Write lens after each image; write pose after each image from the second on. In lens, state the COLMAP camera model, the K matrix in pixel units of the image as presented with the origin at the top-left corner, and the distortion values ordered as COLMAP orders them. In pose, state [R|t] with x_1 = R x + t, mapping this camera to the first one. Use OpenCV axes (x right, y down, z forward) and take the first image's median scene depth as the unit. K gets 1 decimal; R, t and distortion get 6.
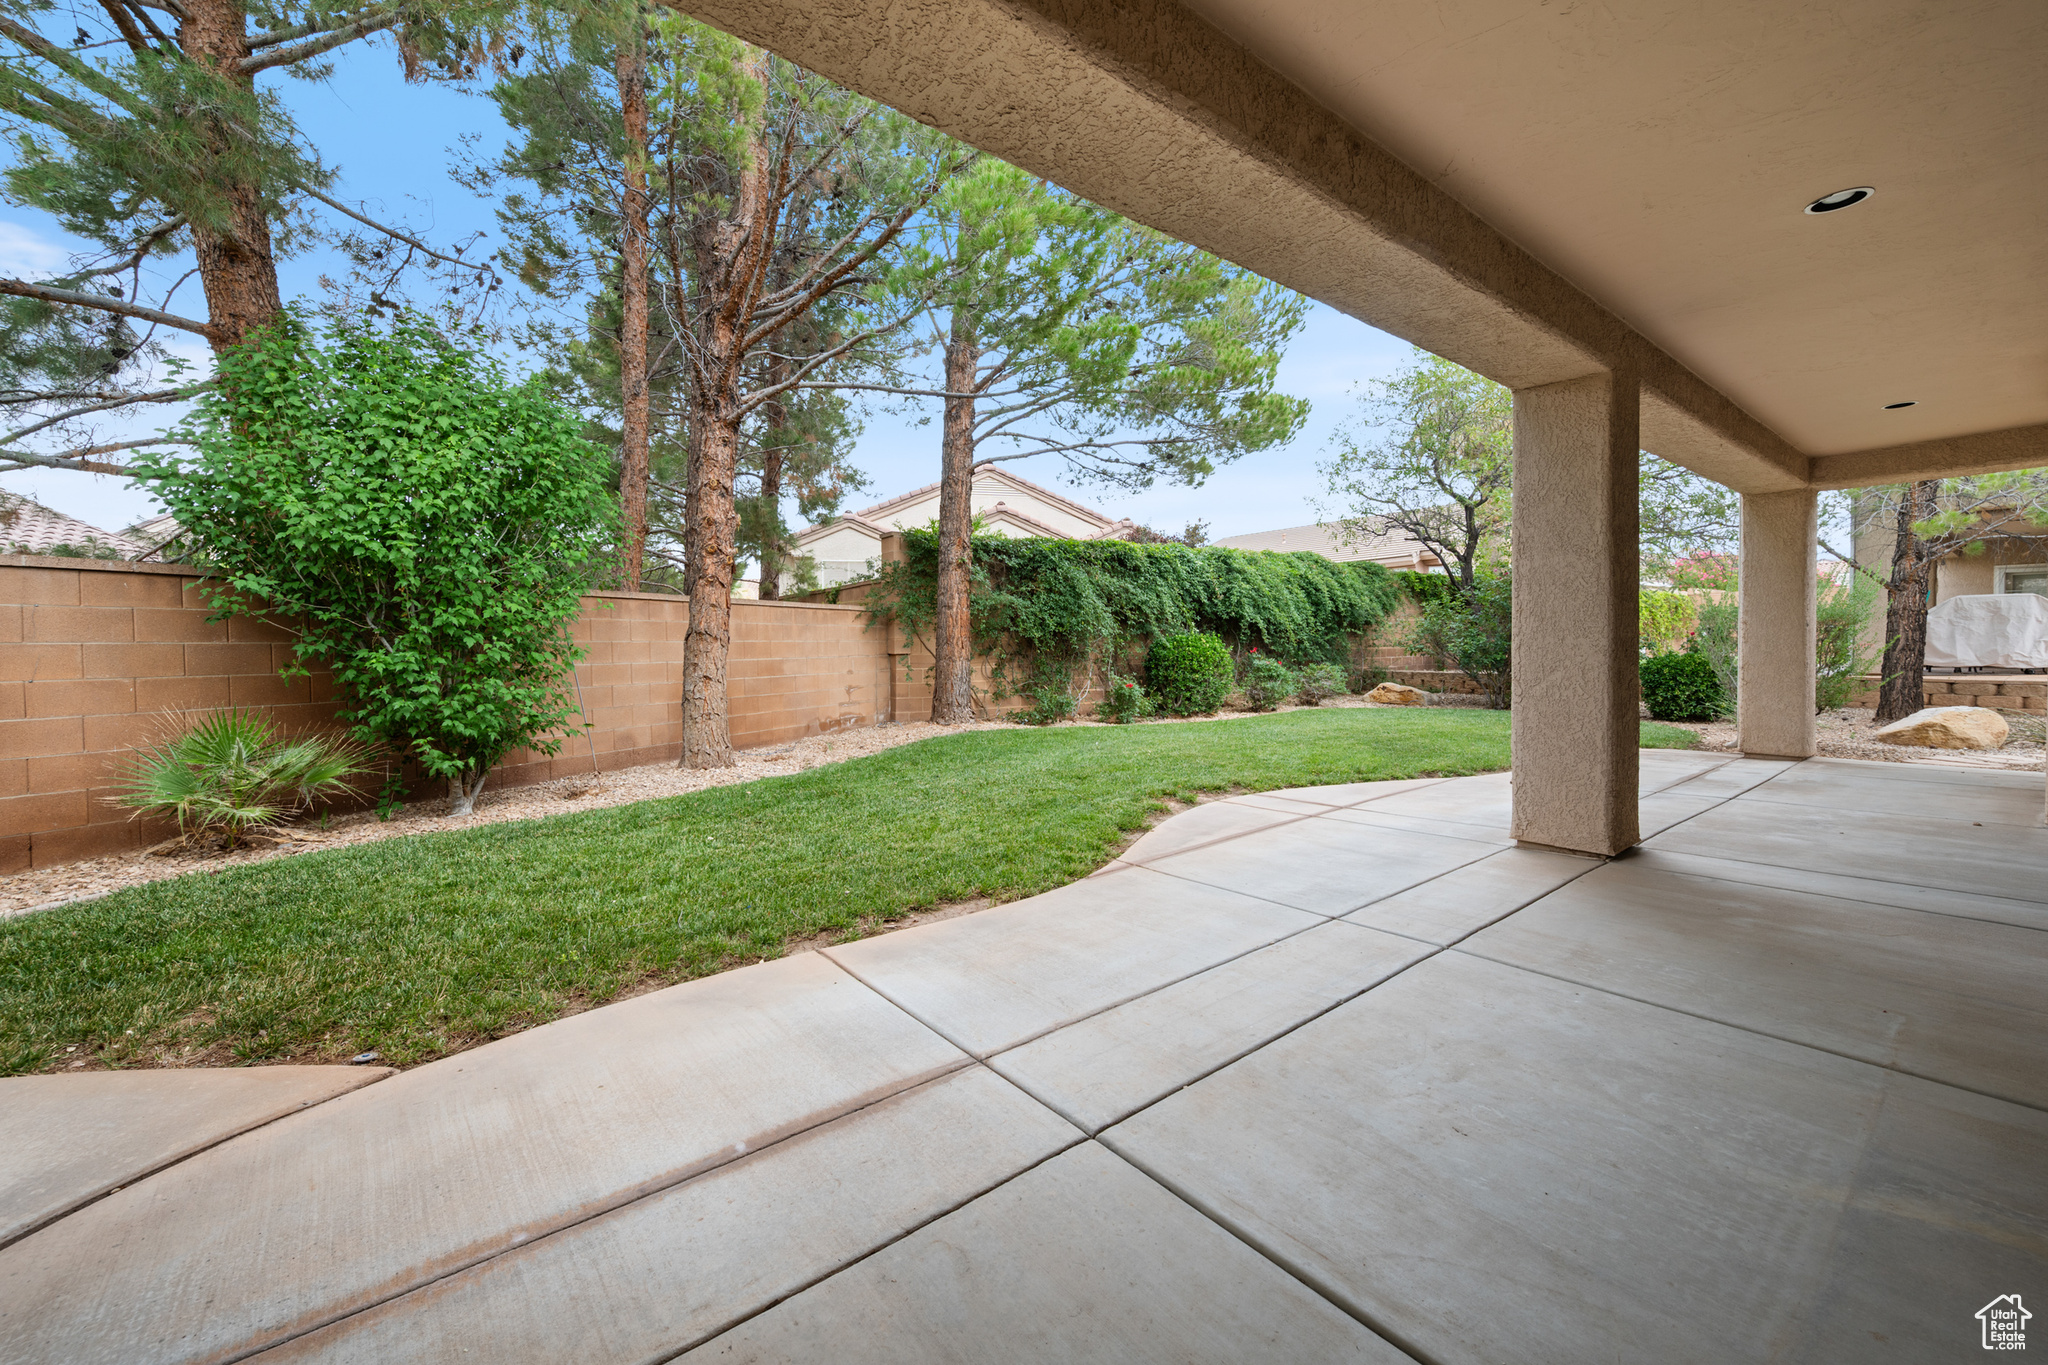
lens RADIAL K [[810.2, 0, 1028.1], [0, 810.2, 646.1], [0, 0, 1]] dist [0.001329, 0.000292]
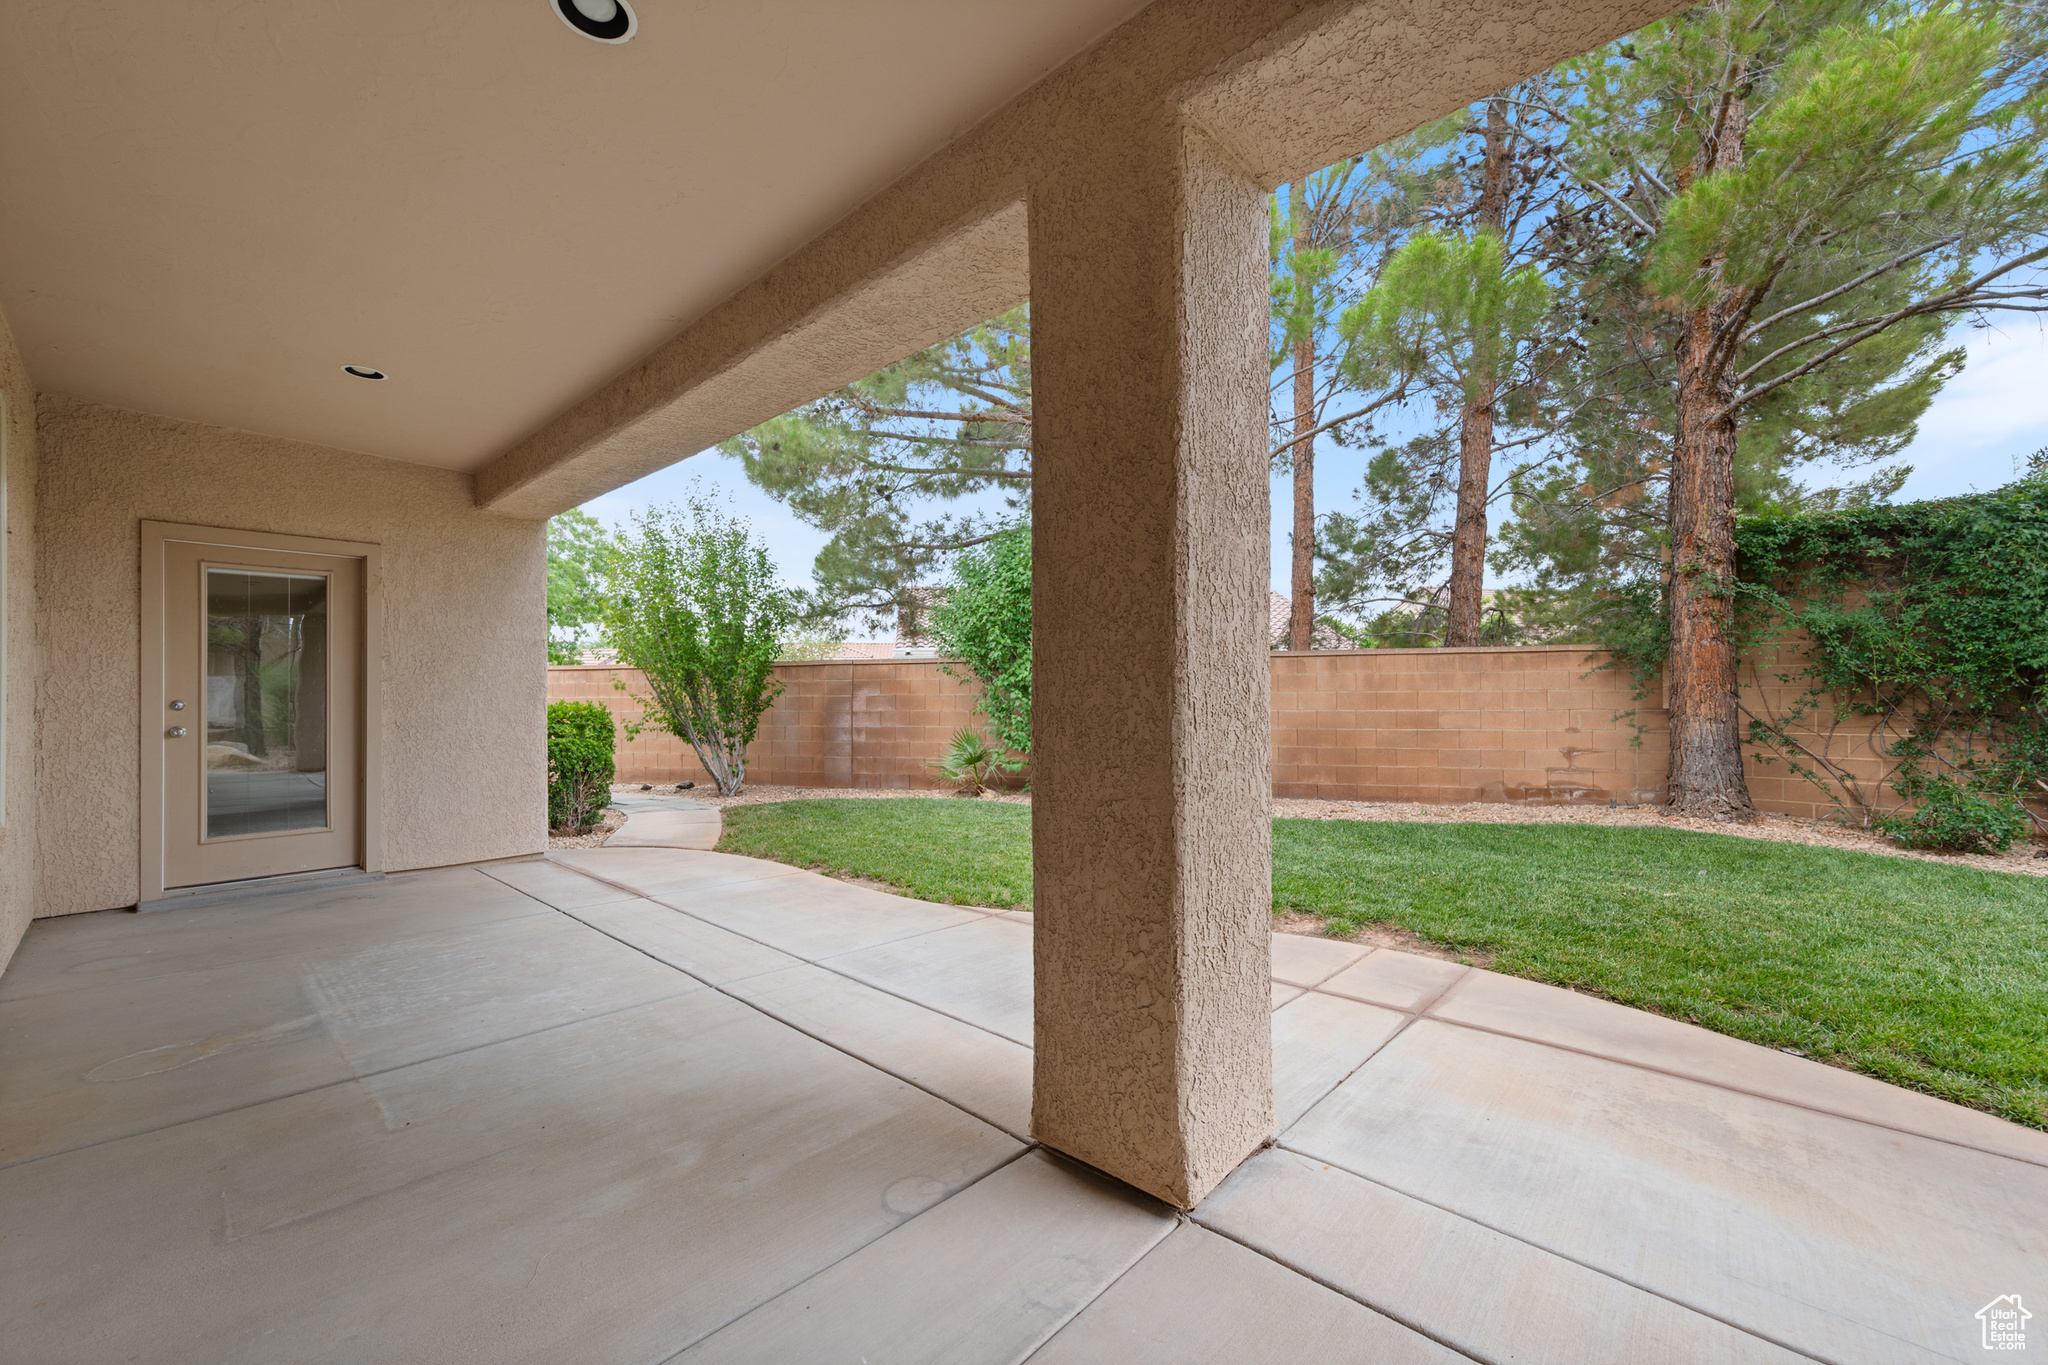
lens RADIAL K [[810.2, 0, 1018.8], [0, 810.2, 686.4], [0, 0, 1]] dist [0.001329, 0.000292]
pose [[0.144160, -0.007347, -0.989527, 1.903121], [0.004608, 0.999967, -0.006753, -0.029727], [0.989544, -0.003586, 0.144189, 1.431946]]
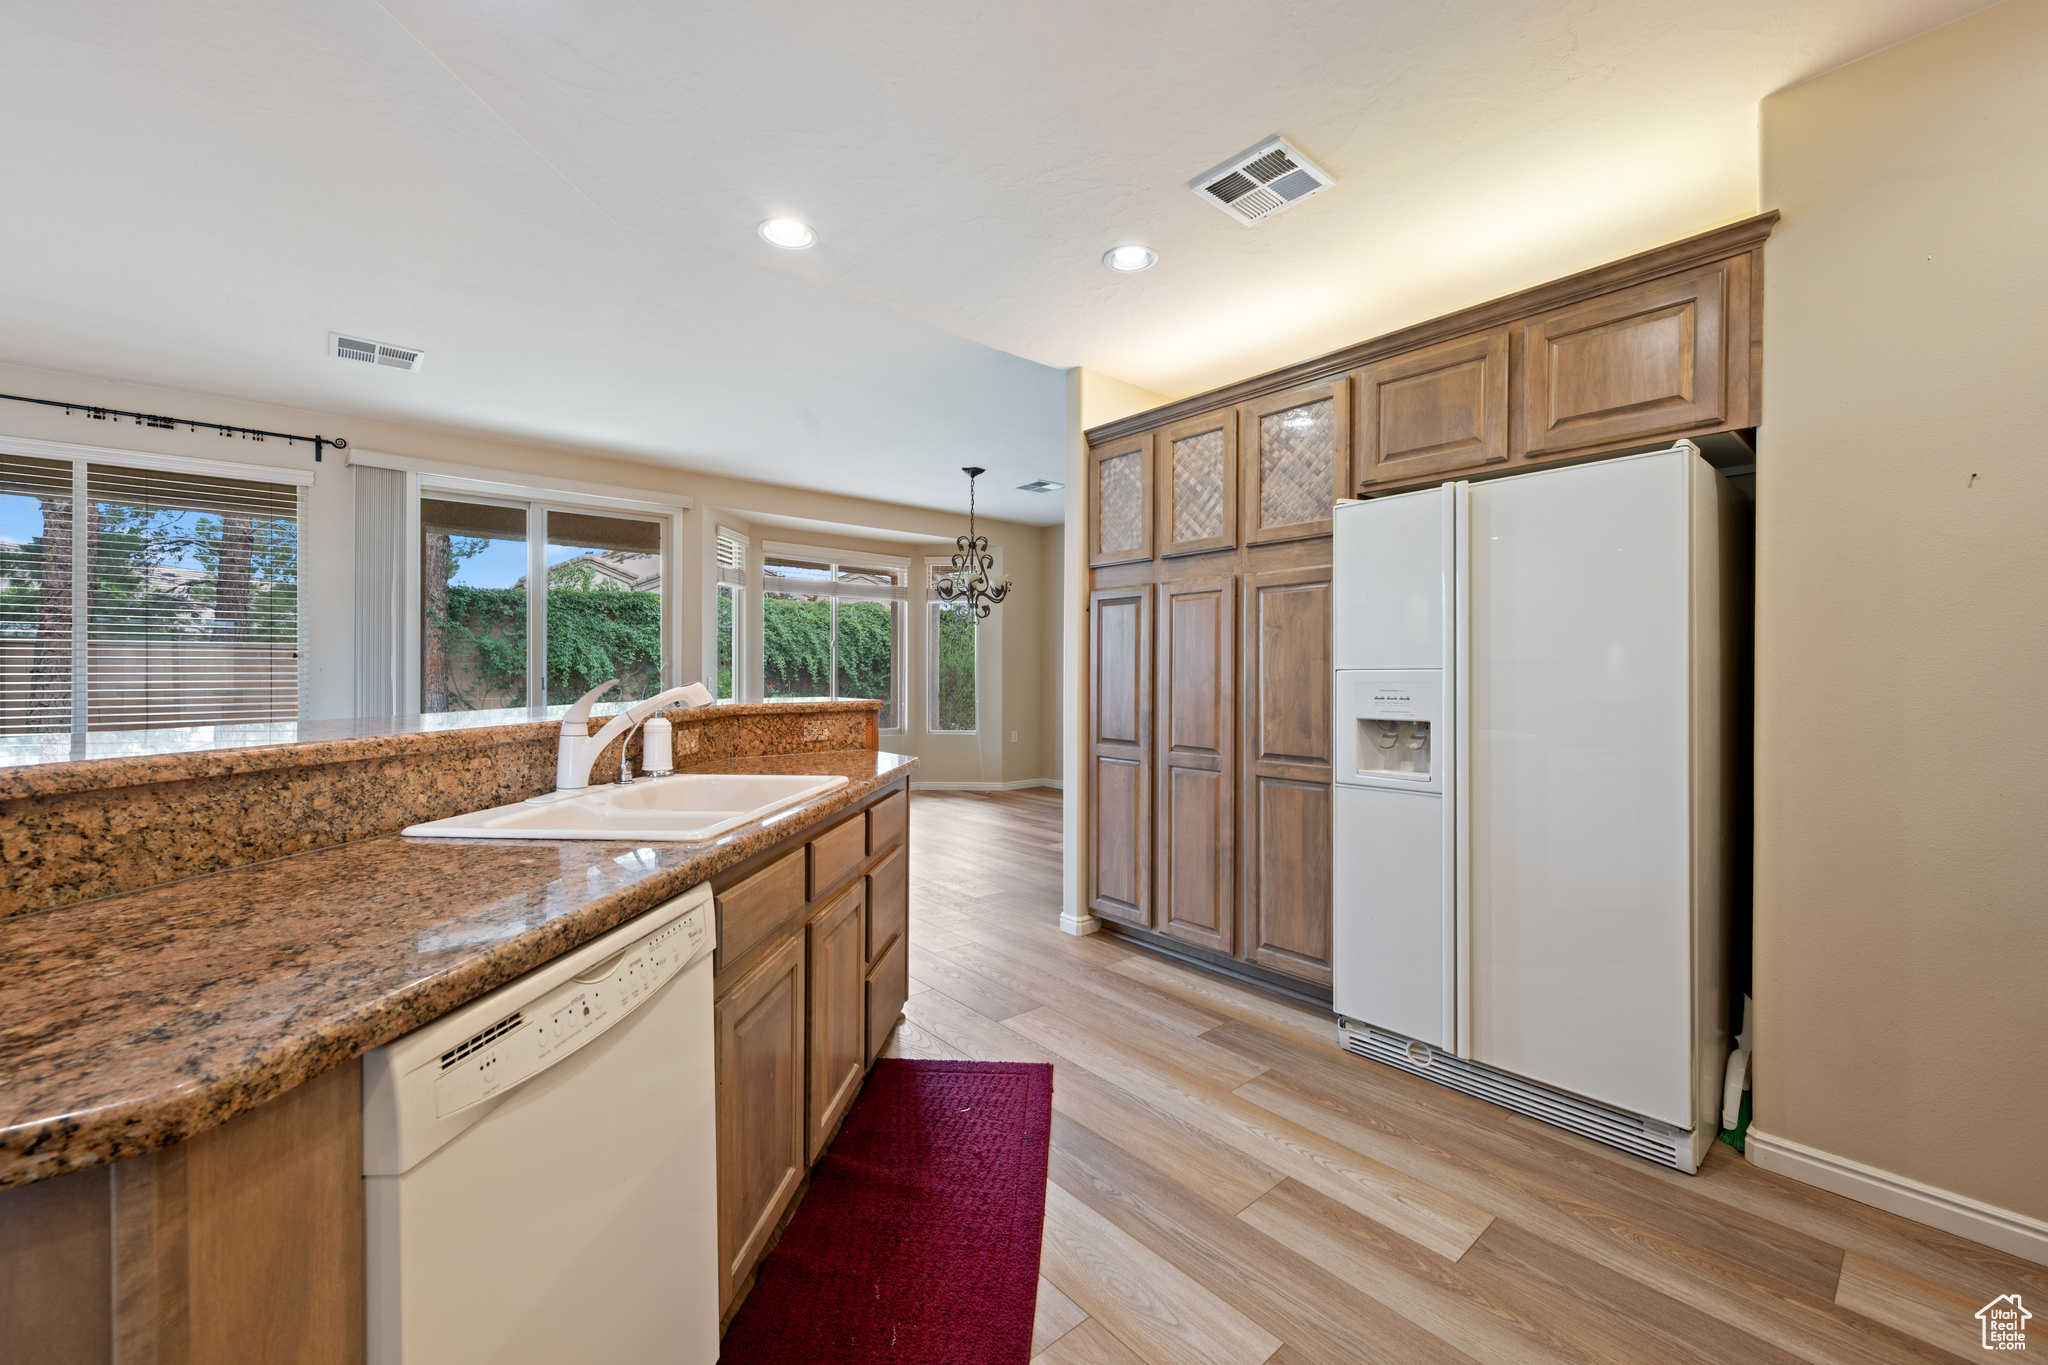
lens RADIAL K [[810.2, 0, 1037.4], [0, 810.2, 672.0], [0, 0, 1]] dist [0.001329, 0.000292]
pose [[0.999251, 0.009068, 0.037624, 3.105632], [-0.008913, 0.999951, -0.004269, -0.065243], [-0.037661, 0.003930, 0.999283, -1.059982]]
